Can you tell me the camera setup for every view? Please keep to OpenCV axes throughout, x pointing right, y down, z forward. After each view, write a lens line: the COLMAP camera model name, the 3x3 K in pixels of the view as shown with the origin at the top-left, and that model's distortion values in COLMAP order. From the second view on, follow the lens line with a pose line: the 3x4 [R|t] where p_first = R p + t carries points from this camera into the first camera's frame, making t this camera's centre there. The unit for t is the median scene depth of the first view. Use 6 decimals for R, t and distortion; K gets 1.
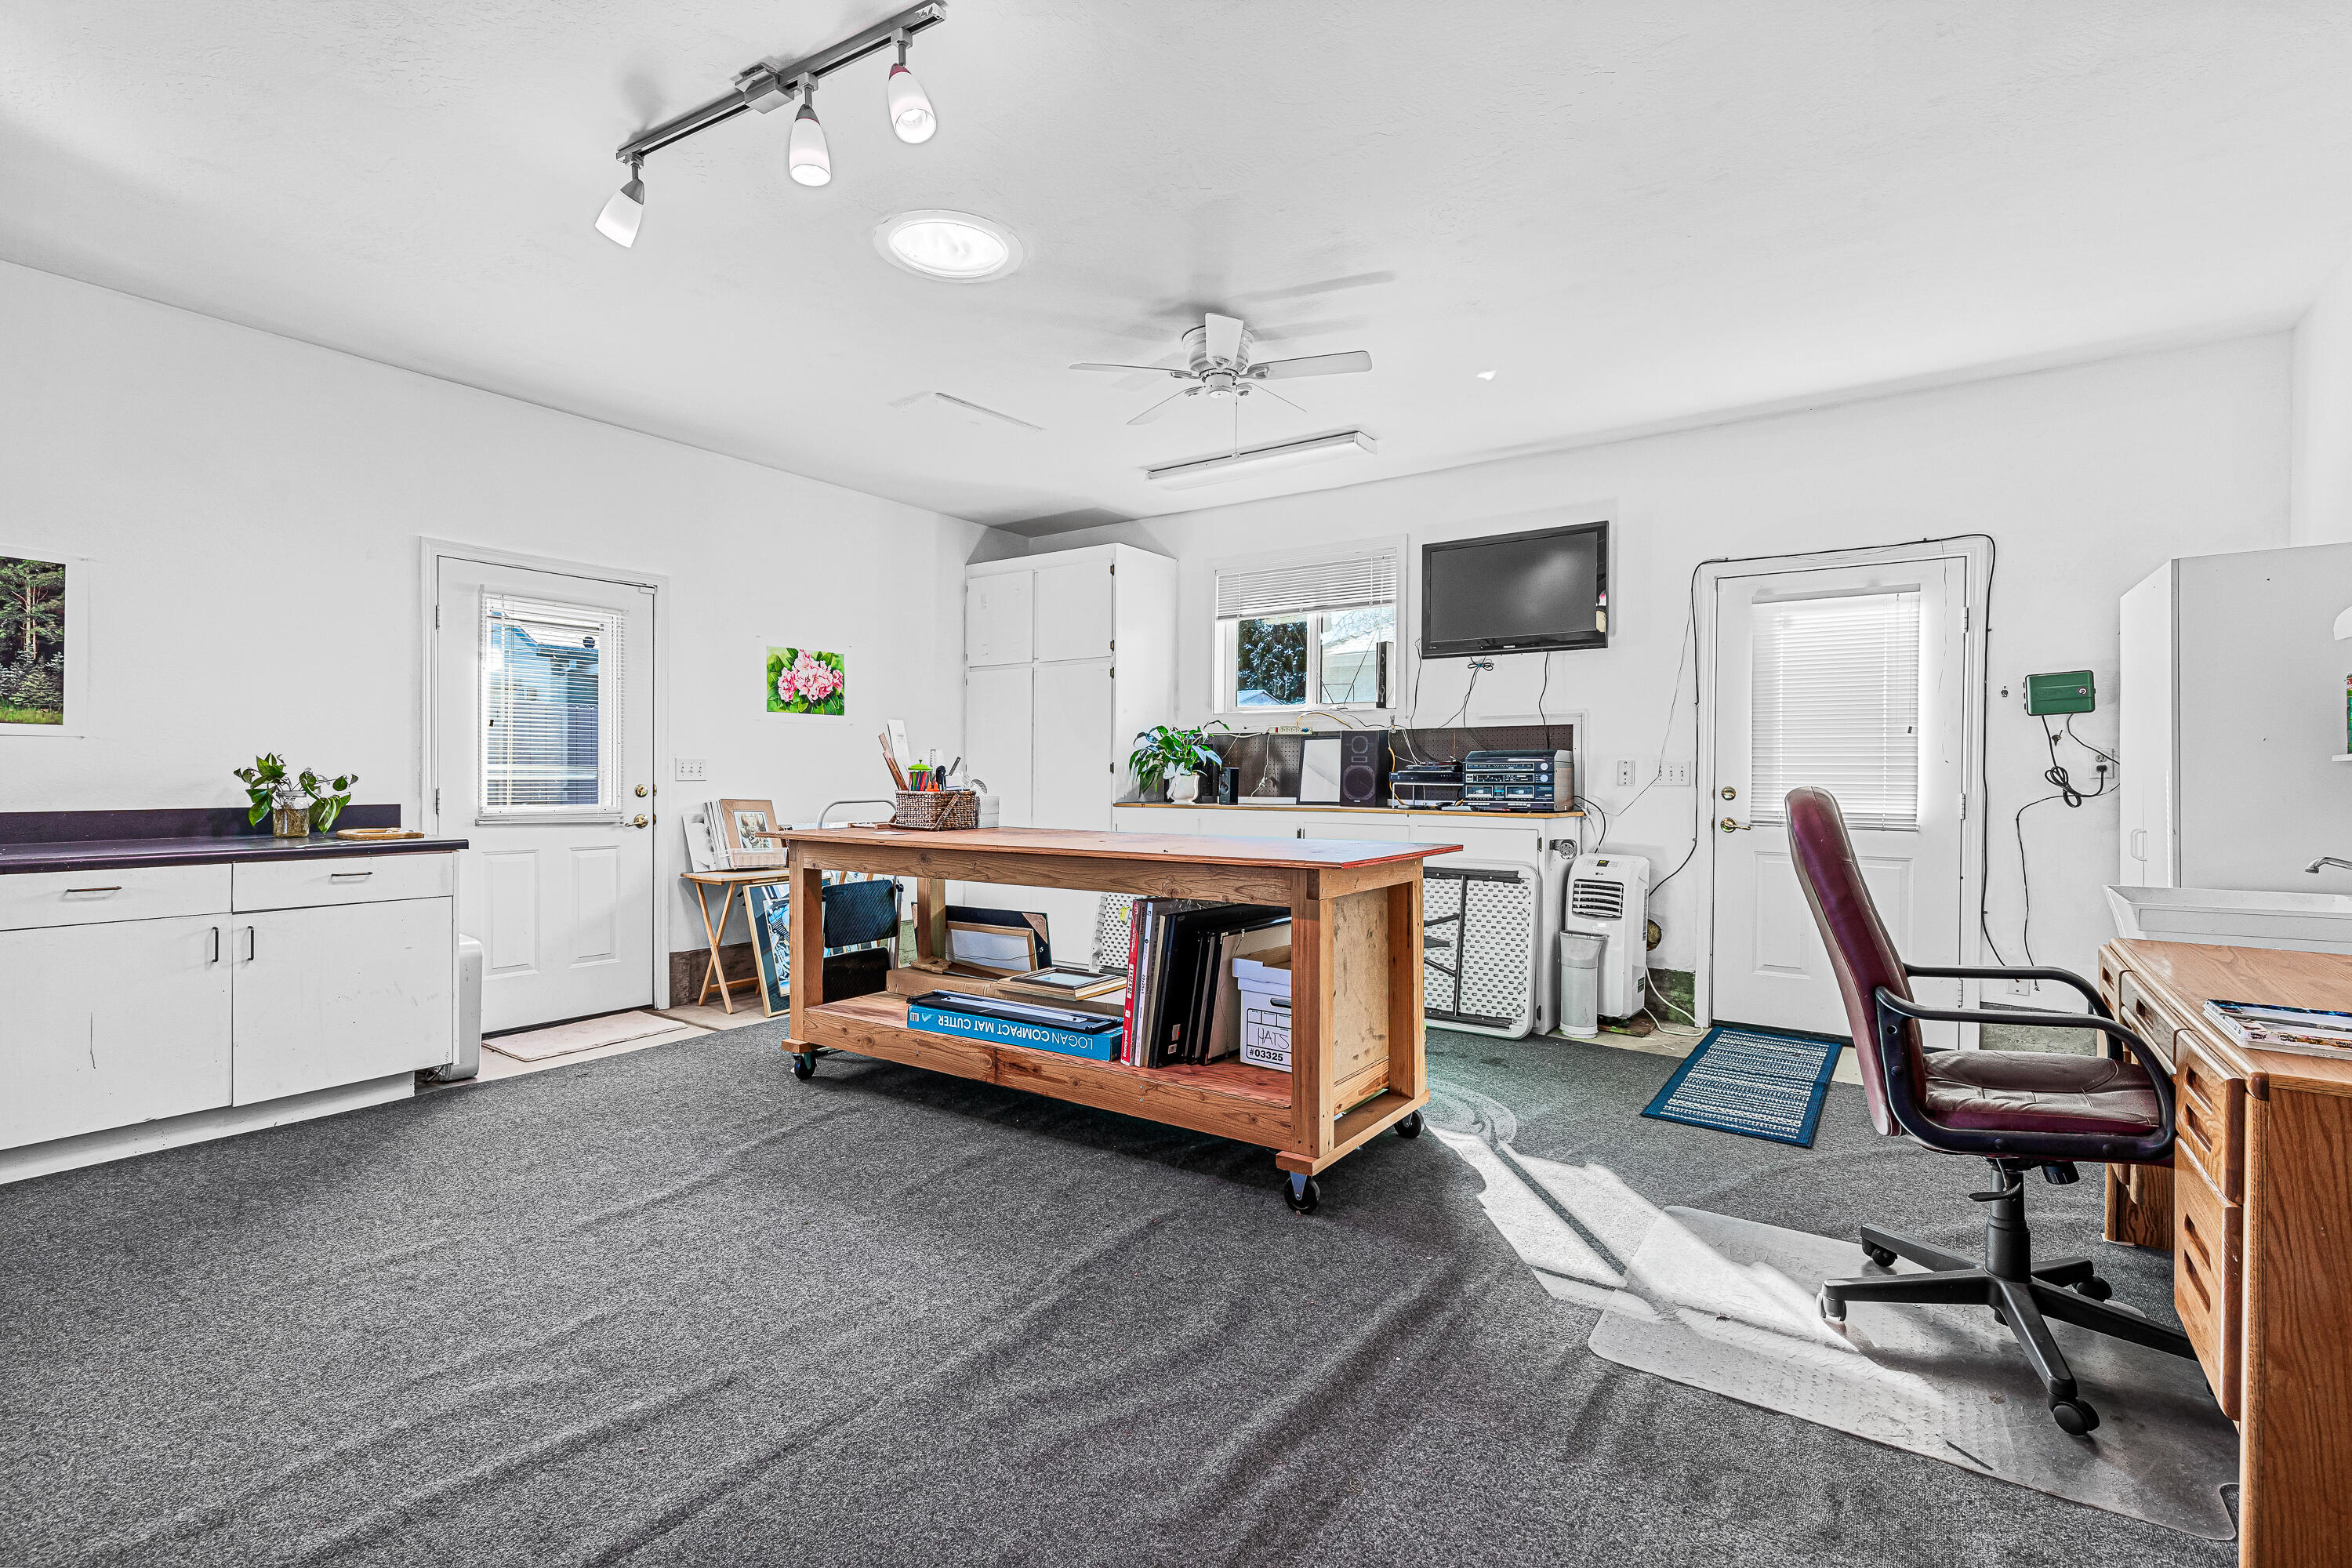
lens RADIAL K [[1081.3, 0, 1178.0], [0, 1081.3, 767.1], [0, 0, 1]] dist [0.003543, 0.000182]
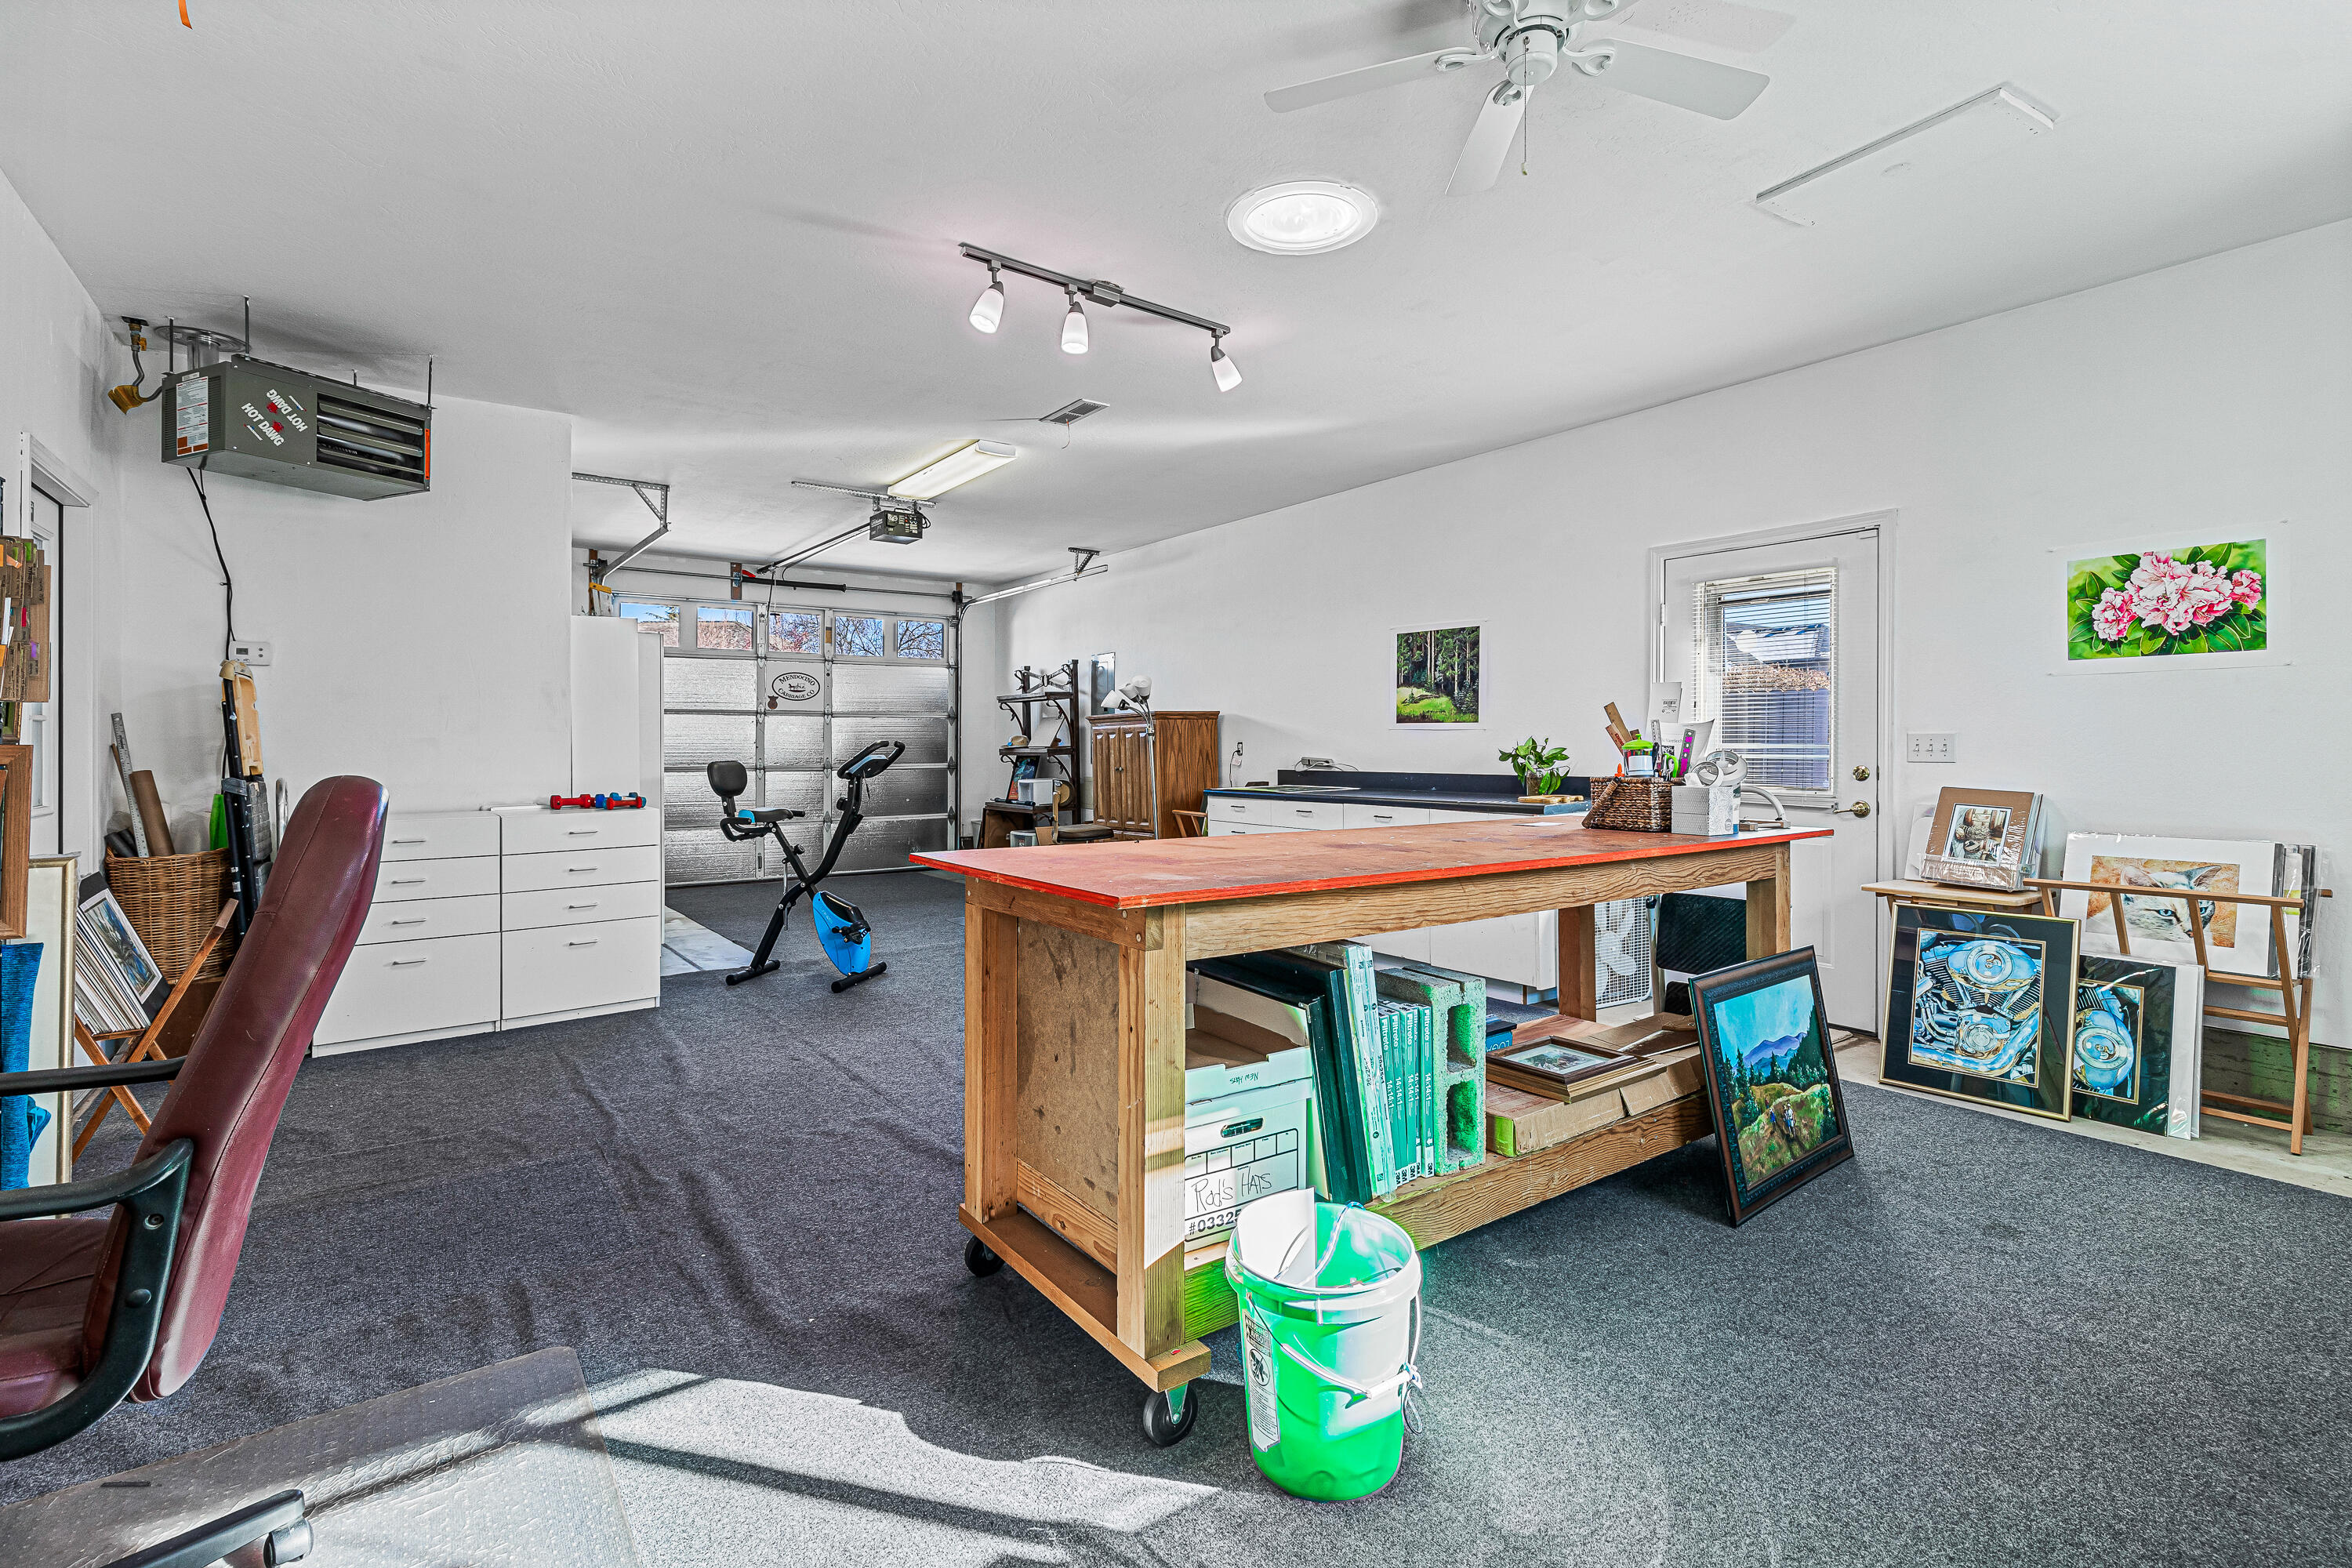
lens RADIAL K [[1083.8, 0, 1195.7], [0, 1083.8, 727.3], [0, 0, 1]] dist [0.001699, 0.000165]
pose [[-0.333353, -0.017692, -0.942636, 0.426280], [0.006618, 0.999755, -0.021104, 0.000775], [0.942779, -0.013273, -0.333154, 0.708789]]
